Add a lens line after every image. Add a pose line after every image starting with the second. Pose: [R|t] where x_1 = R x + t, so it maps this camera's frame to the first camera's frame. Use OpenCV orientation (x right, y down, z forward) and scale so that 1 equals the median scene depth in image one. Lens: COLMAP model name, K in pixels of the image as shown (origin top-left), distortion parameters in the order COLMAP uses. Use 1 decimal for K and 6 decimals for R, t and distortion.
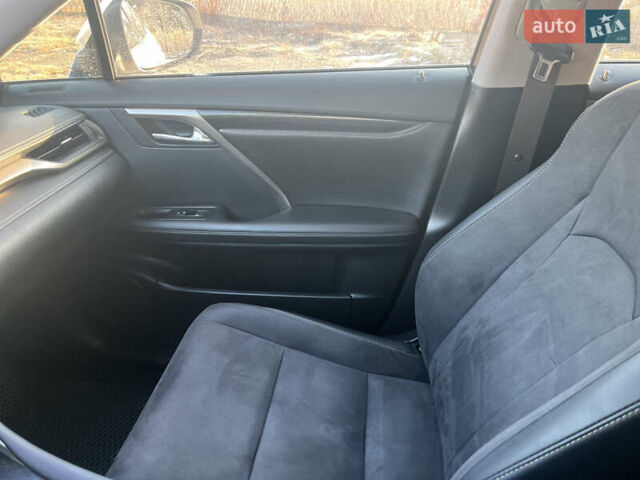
lens RADIAL K [[486.2, 0, 322.3], [0, 486.2, 235.1], [0, 0, 1]] dist [0.078038, -0.110257]
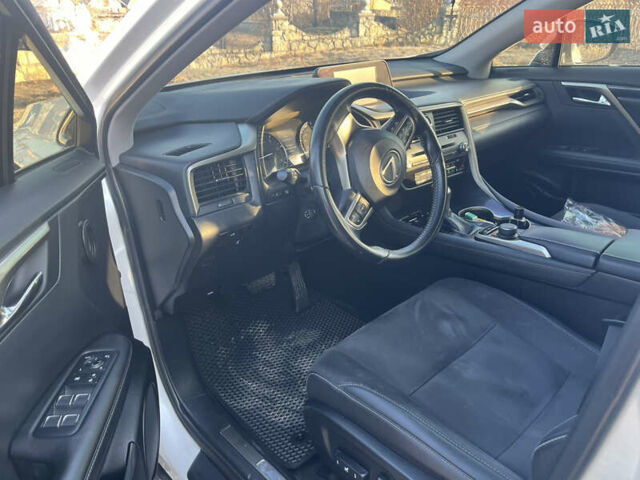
lens RADIAL K [[495.1, 0, 320.0], [0, 495.1, 240.0], [0, 0, 1]] dist [0.021879, -0.004278]
pose [[0.769033, 0.242982, -0.591226, 0.121013], [-0.277206, 0.960207, 0.034052, 0.453457], [0.575973, 0.137705, 0.805787, -0.829035]]
